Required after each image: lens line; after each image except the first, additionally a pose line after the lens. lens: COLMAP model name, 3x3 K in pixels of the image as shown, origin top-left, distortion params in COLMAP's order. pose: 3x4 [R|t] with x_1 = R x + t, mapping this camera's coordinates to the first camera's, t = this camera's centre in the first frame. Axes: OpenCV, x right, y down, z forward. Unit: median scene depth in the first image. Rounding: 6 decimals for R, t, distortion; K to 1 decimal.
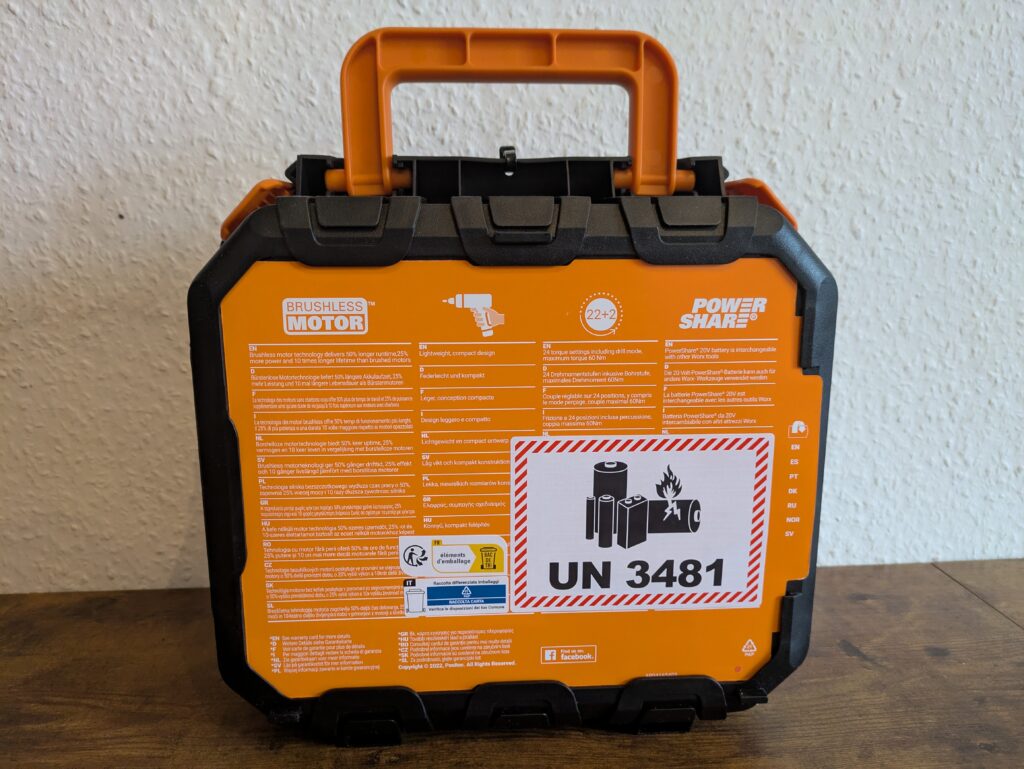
lens RADIAL K [[767.4, 0, 505.9], [0, 767.4, 384.0], [0, 0, 1]] dist [0.007225, -0.018302]
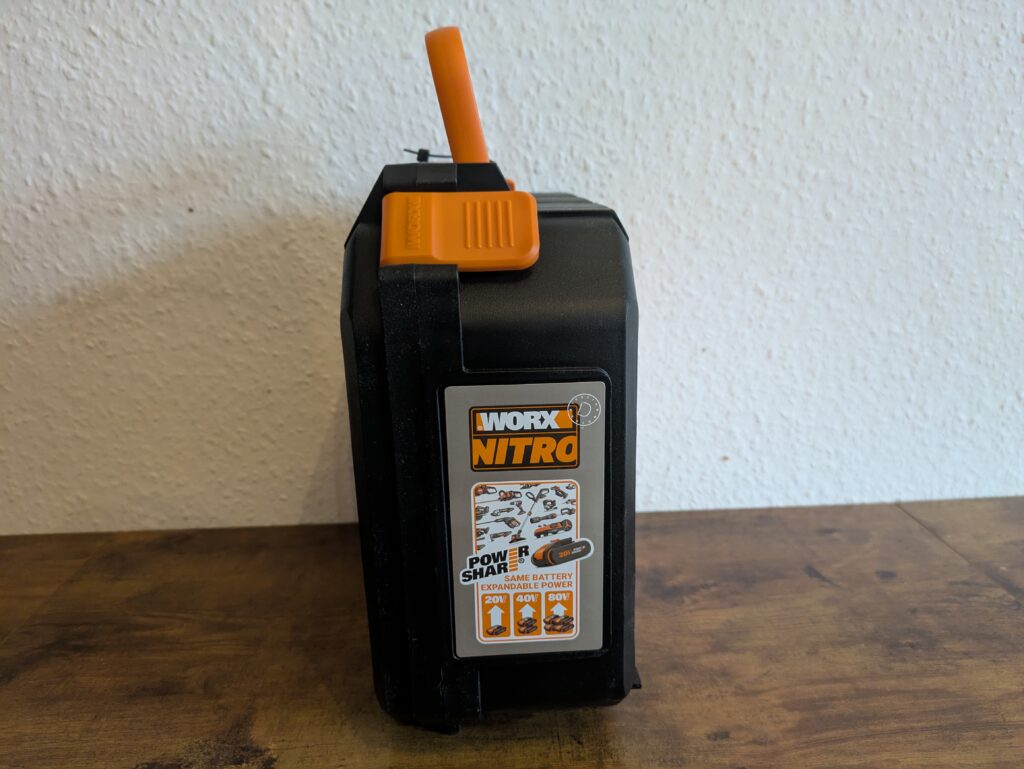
lens RADIAL K [[767.4, 0, 516.9], [0, 767.4, 374.1], [0, 0, 1]] dist [0.007225, -0.018302]
pose [[0.999885, -0.007349, -0.013264, 0.007569], [0.007970, 0.998844, 0.047396, -0.019922], [0.012900, -0.047497, 0.998788, -0.164139]]
